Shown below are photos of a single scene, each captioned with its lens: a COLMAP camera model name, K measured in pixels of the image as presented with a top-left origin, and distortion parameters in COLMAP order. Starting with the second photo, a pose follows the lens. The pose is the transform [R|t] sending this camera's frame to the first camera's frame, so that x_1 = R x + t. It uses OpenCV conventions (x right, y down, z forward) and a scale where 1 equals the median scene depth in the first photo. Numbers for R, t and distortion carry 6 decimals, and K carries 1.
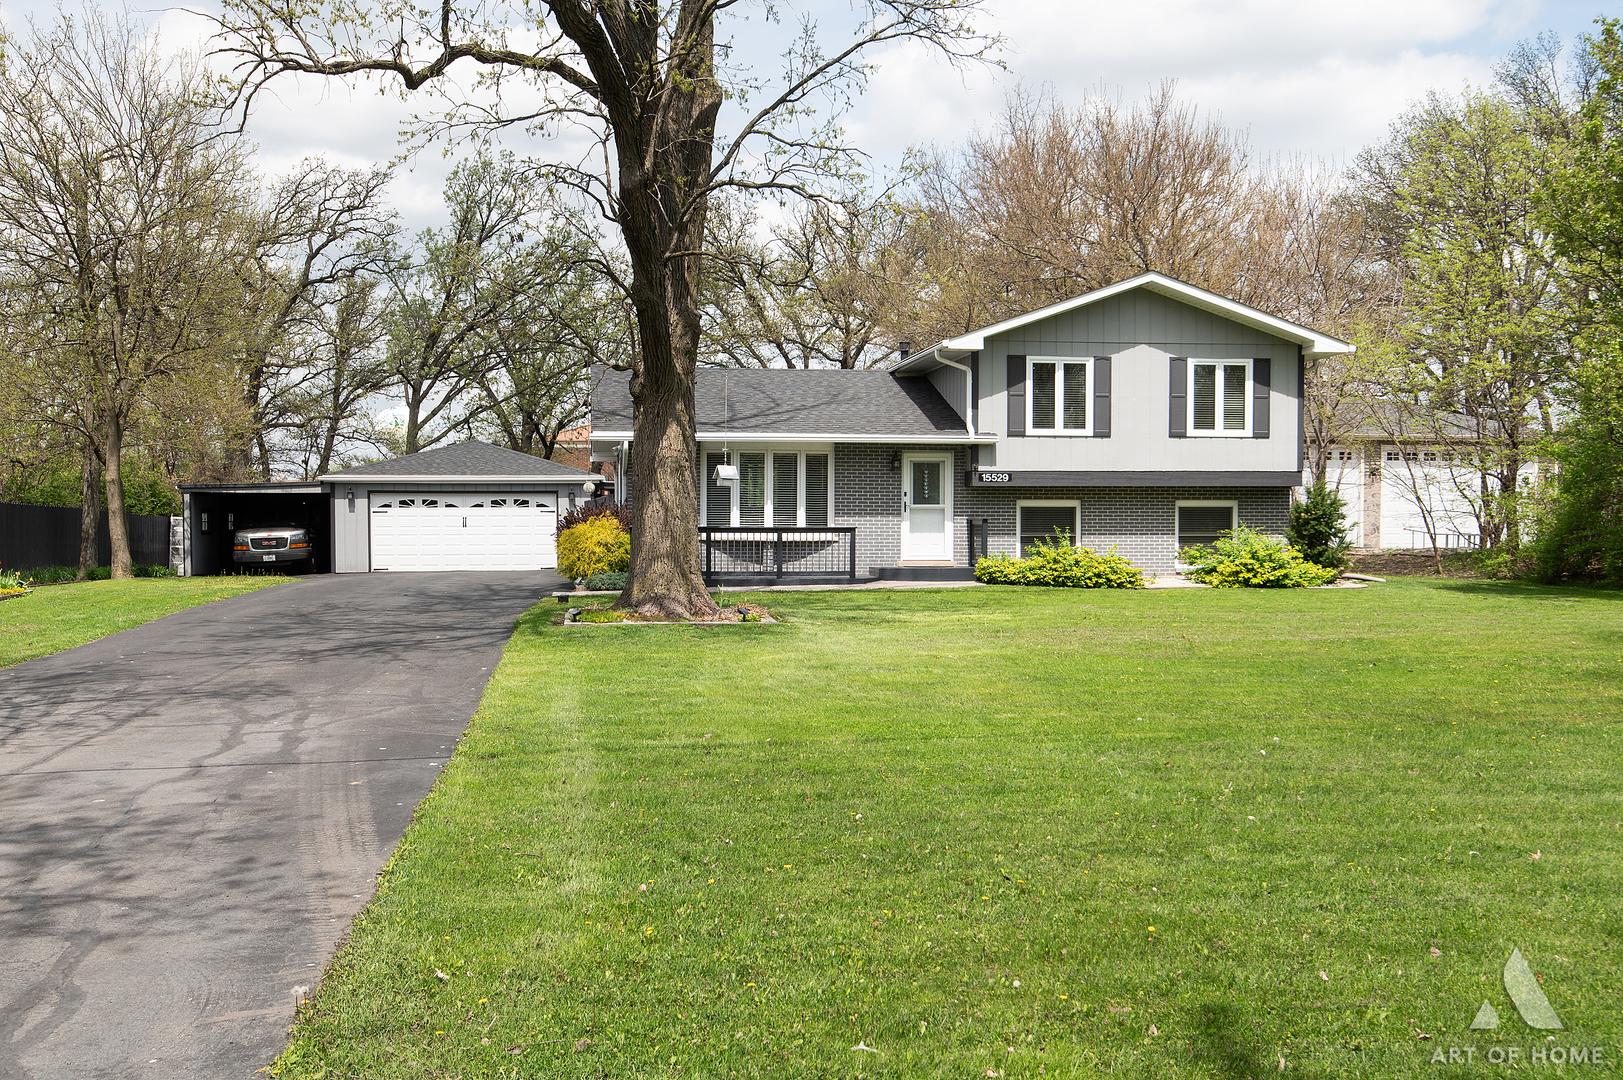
lens RADIAL K [[1570.9, 0, 814.5], [0, 1570.9, 552.6], [0, 0, 1]] dist [0.014267, 0.000000]
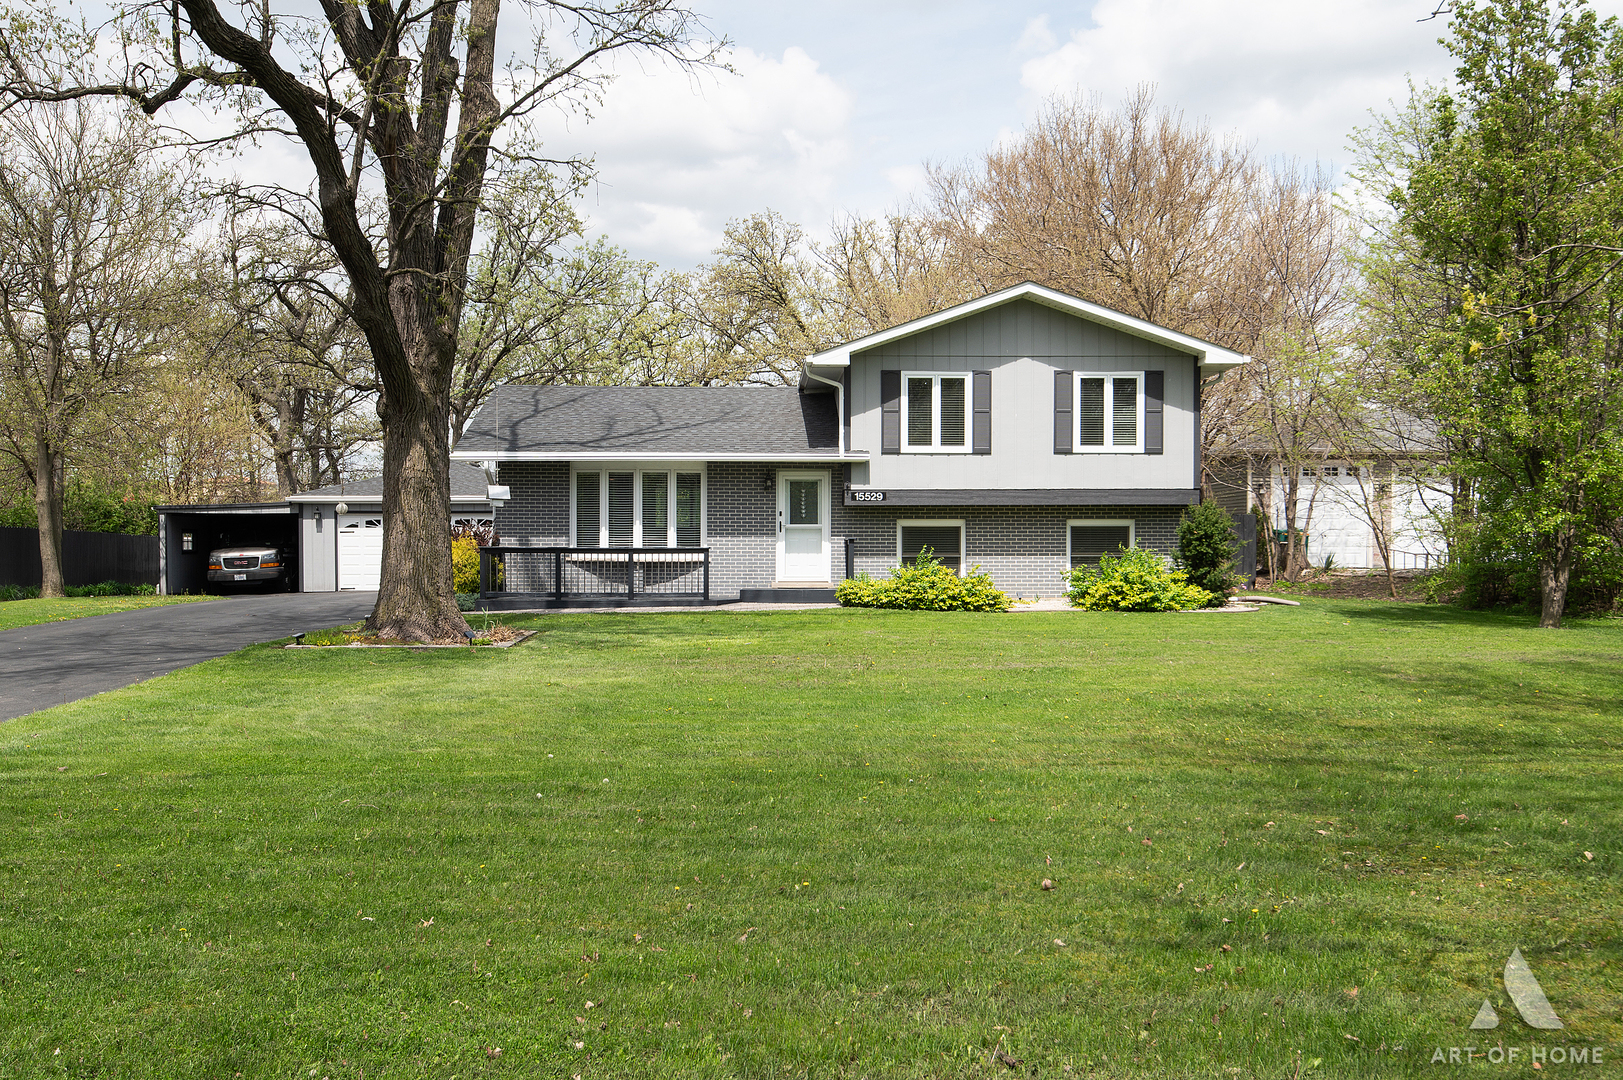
lens RADIAL K [[1570.9, 0, 813.8], [0, 1570.9, 554.1], [0, 0, 1]] dist [0.014267, 0.000000]
pose [[0.994606, 0.000170, -0.103725, 0.180572], [-0.001251, 0.999946, -0.010354, -0.002024], [0.103717, 0.010428, 0.994552, 0.030852]]
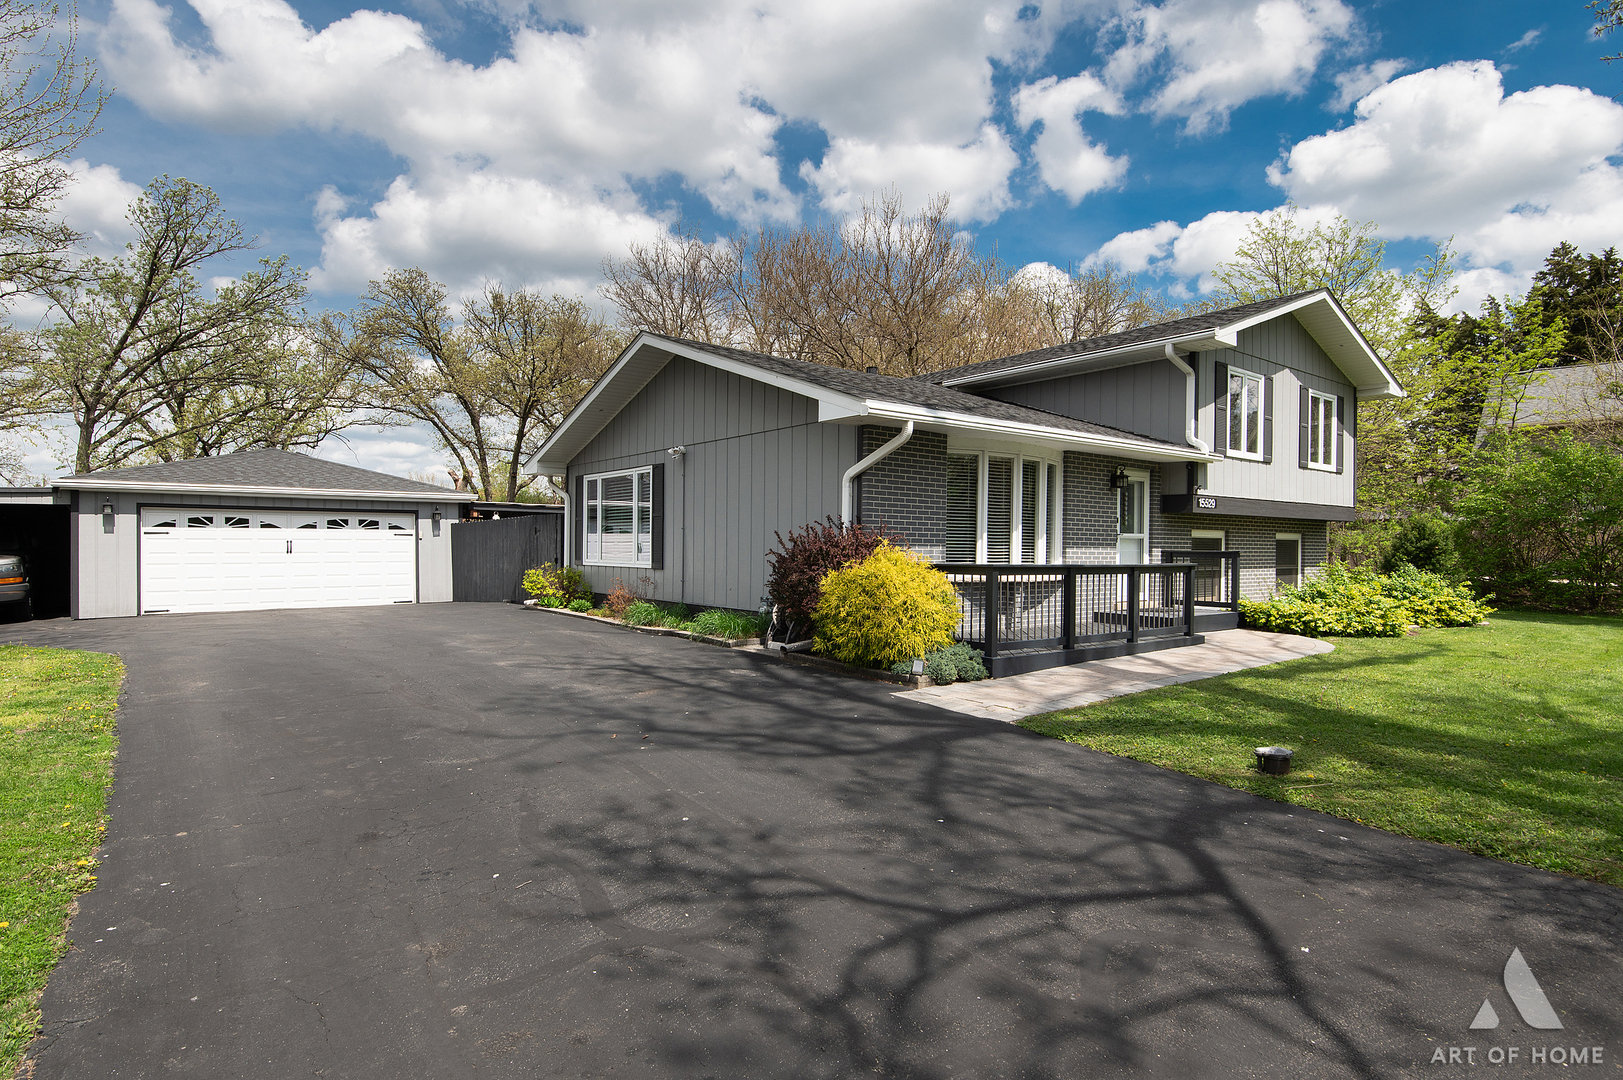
lens RADIAL K [[866.6, 0, 825.6], [0, 866.6, 564.9], [0, 0, 1]] dist [-0.010724, 0.000968]
pose [[0.857270, -0.004501, 0.514848, -0.302999], [0.002702, 0.999987, 0.004244, -0.016683], [-0.514860, -0.002248, 0.857271, 0.698043]]
